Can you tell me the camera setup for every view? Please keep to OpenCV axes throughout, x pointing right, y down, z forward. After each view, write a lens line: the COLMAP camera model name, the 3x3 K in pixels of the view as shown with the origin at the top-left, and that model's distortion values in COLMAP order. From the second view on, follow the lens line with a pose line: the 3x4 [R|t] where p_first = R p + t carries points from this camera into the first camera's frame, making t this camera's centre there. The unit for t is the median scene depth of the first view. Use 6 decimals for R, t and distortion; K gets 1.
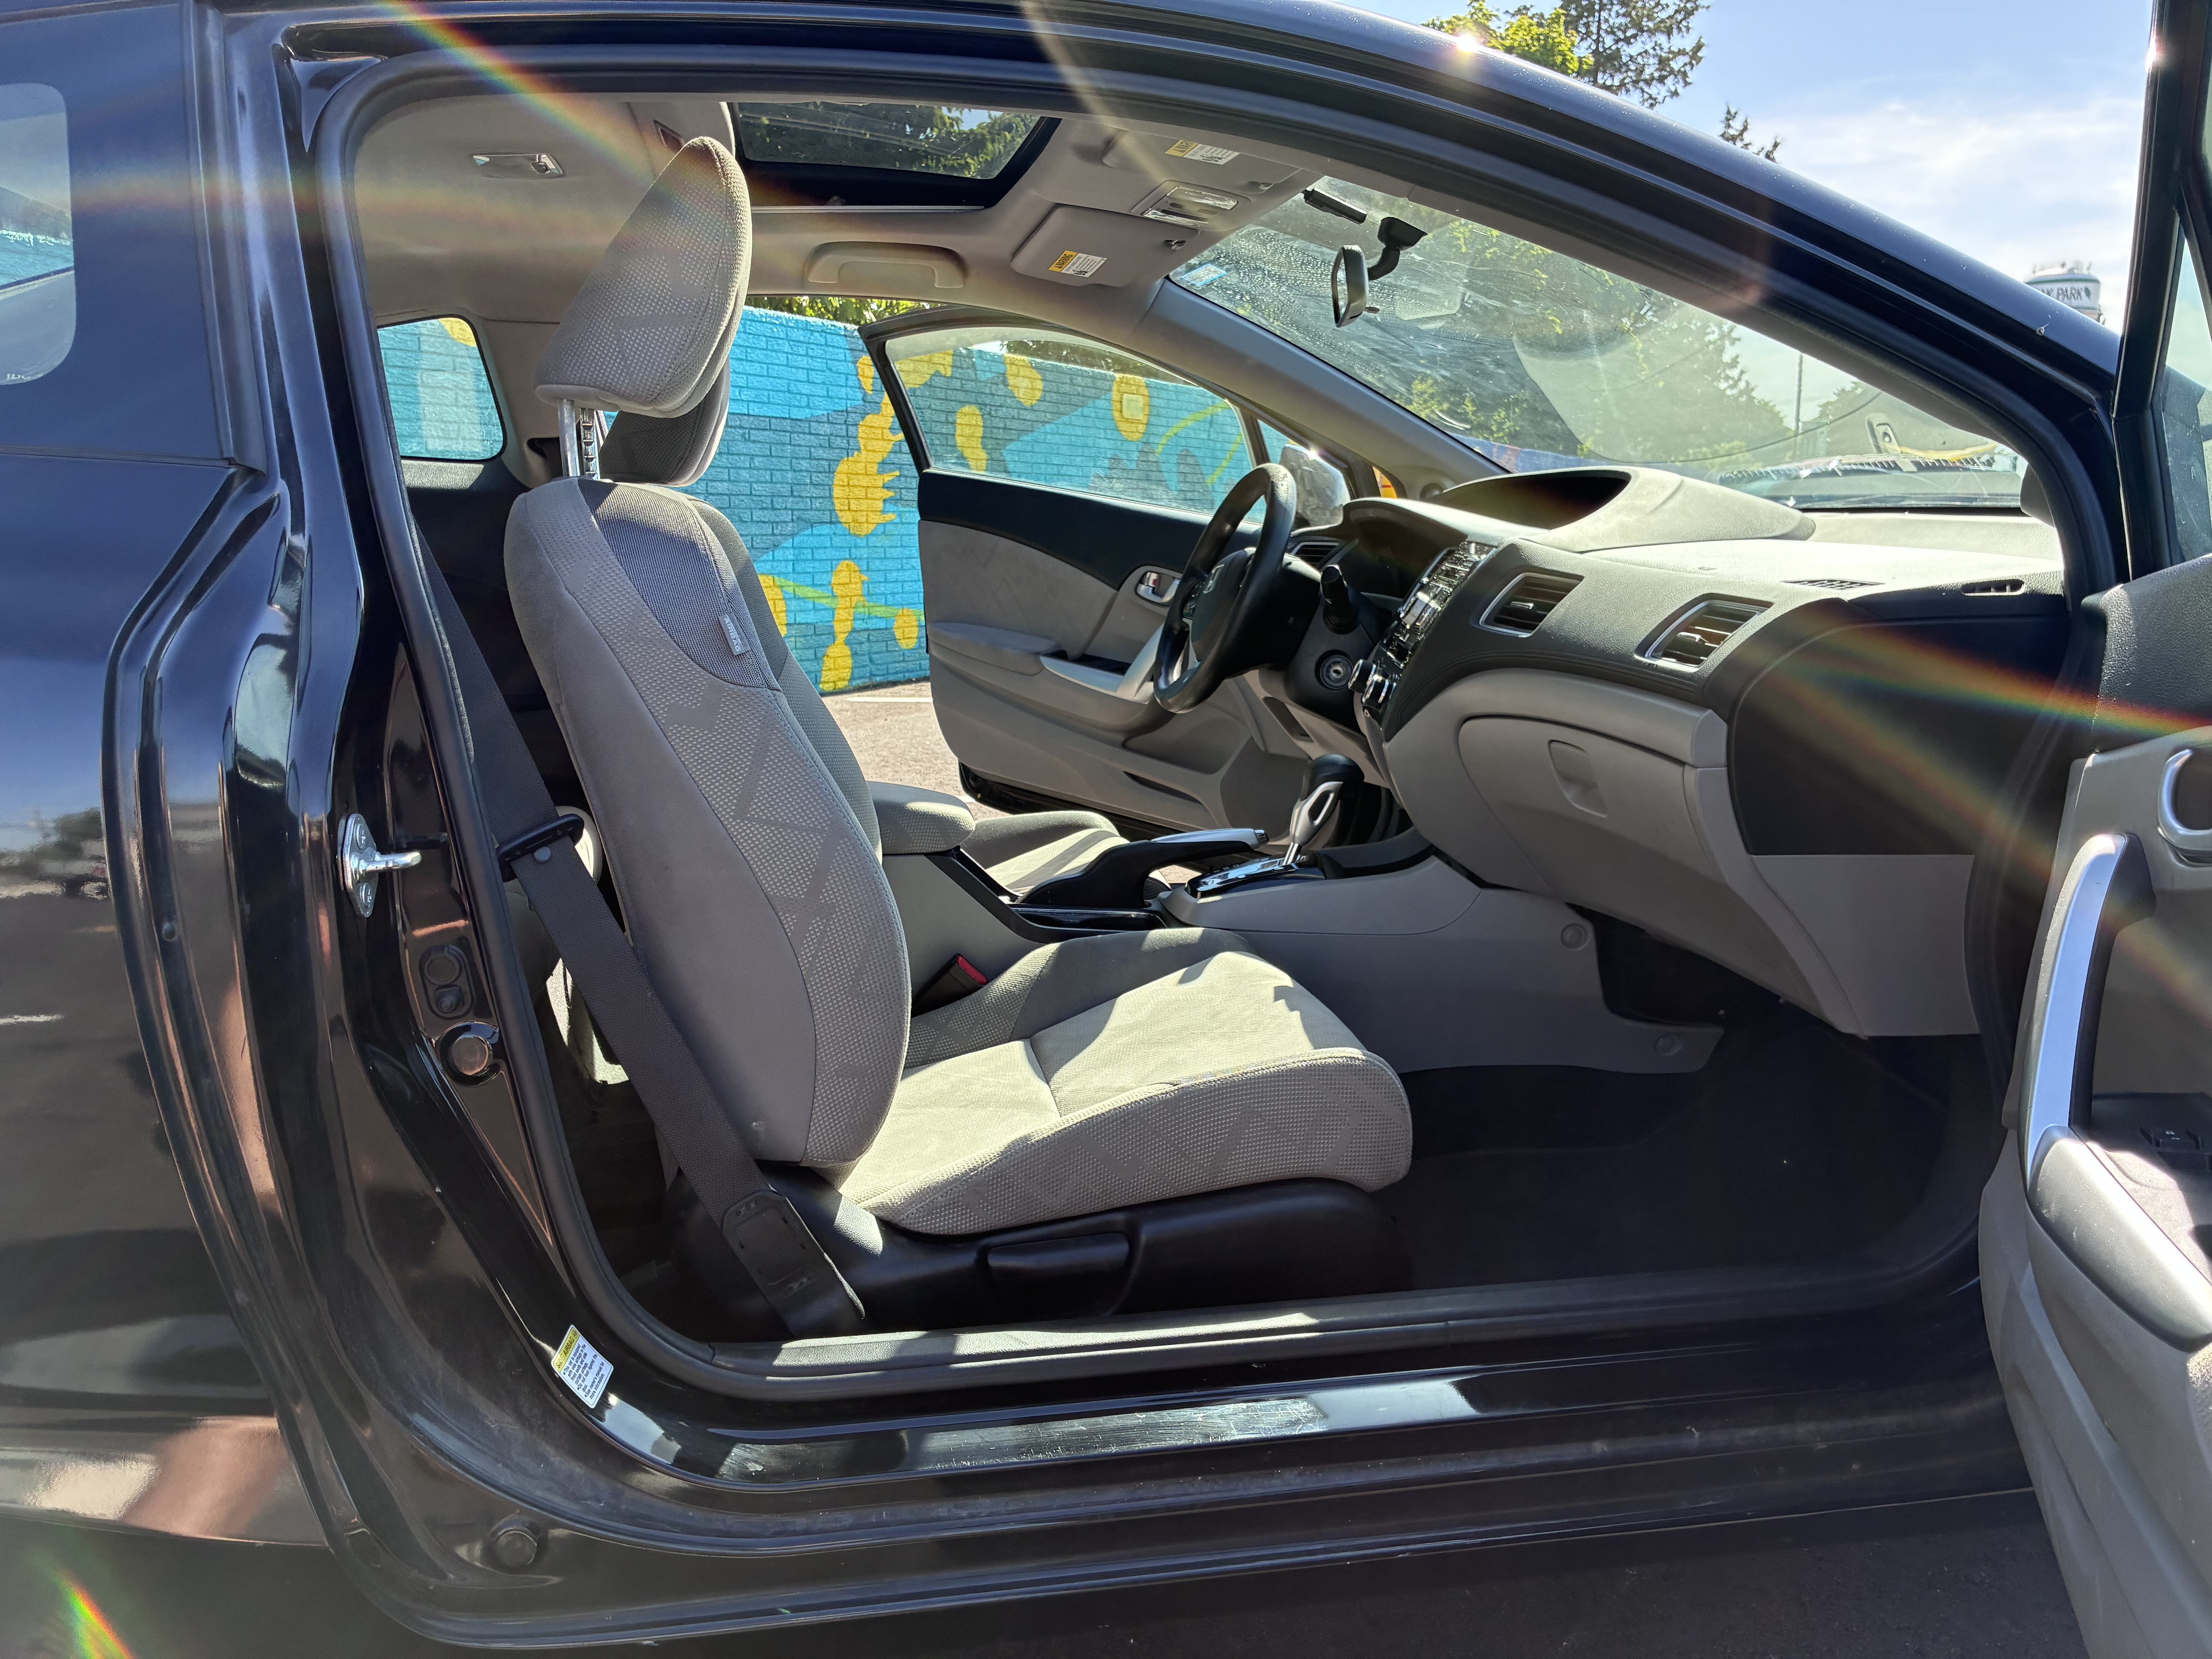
lens RADIAL K [[1722.0, 0, 1113.1], [0, 1722.0, 825.0], [0, 0, 1]] dist [0.005565, 0.004709]
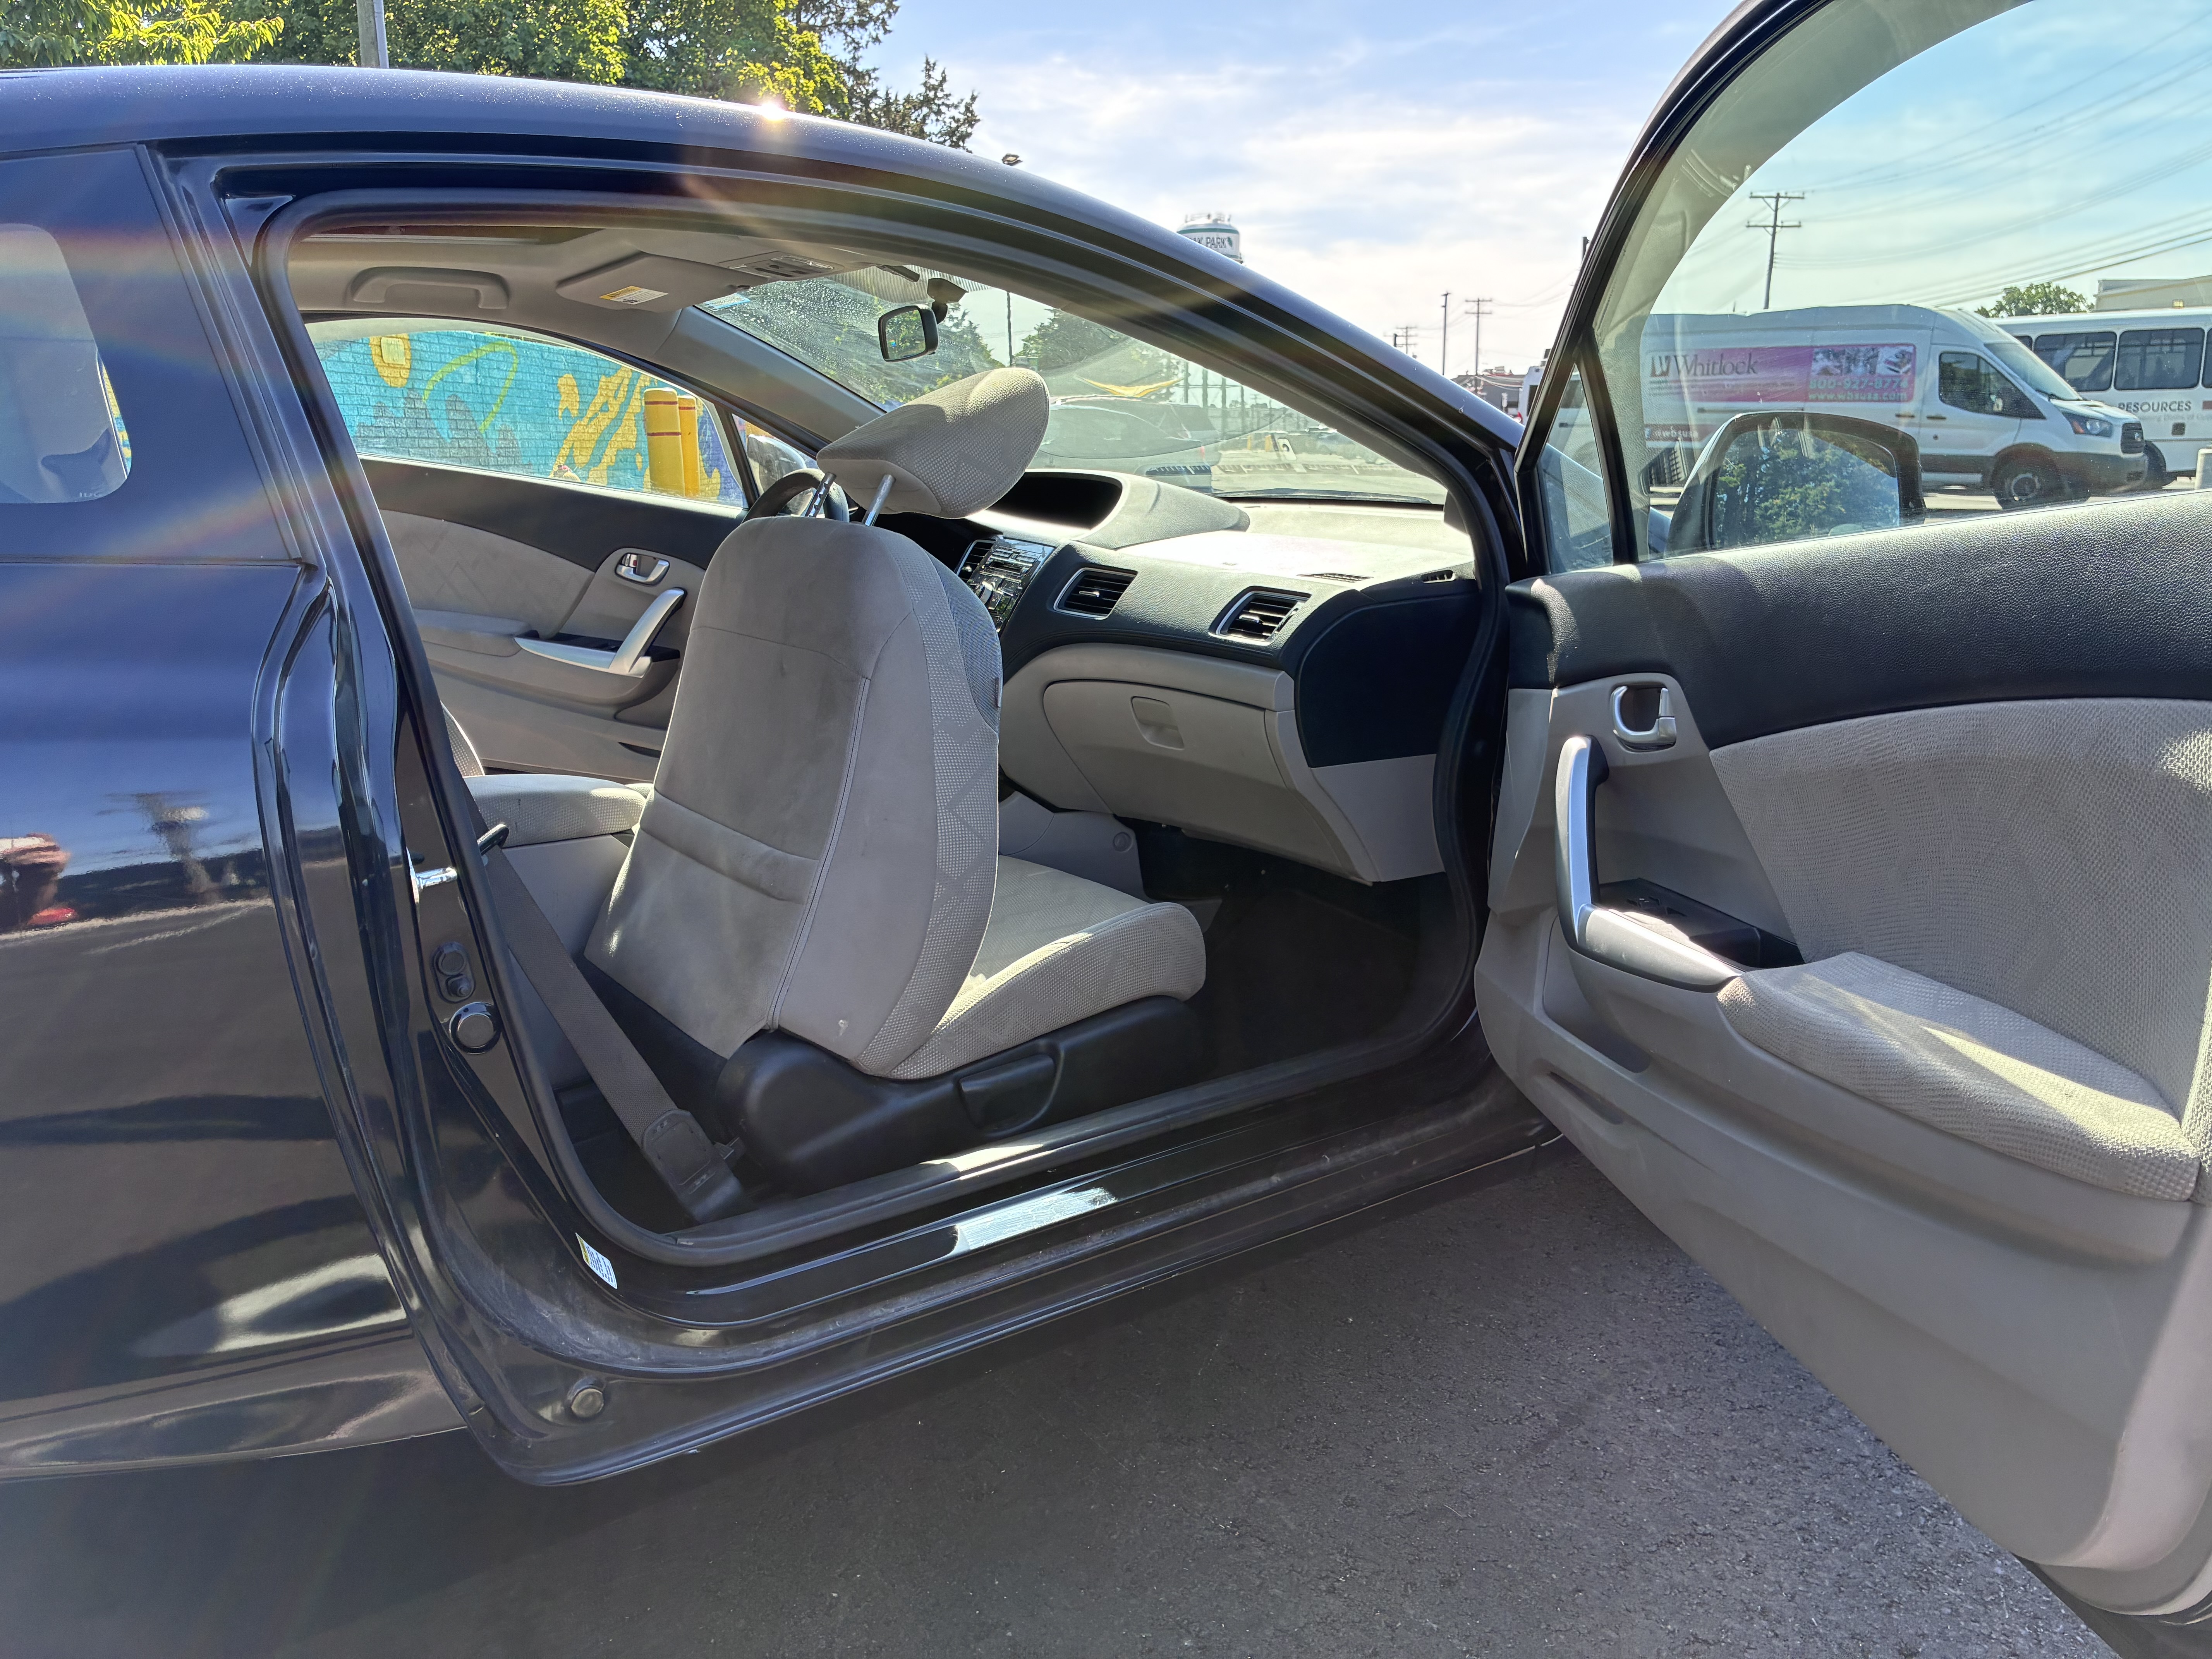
lens RADIAL K [[1705.4, 0, 1119.9], [0, 1705.4, 836.4], [0, 0, 1]] dist [0.041516, -0.060807]
pose [[0.905115, -0.109591, 0.410800, -0.290771], [0.090369, 0.993720, 0.065988, -0.027318], [-0.415452, -0.022603, 0.909334, -0.189917]]
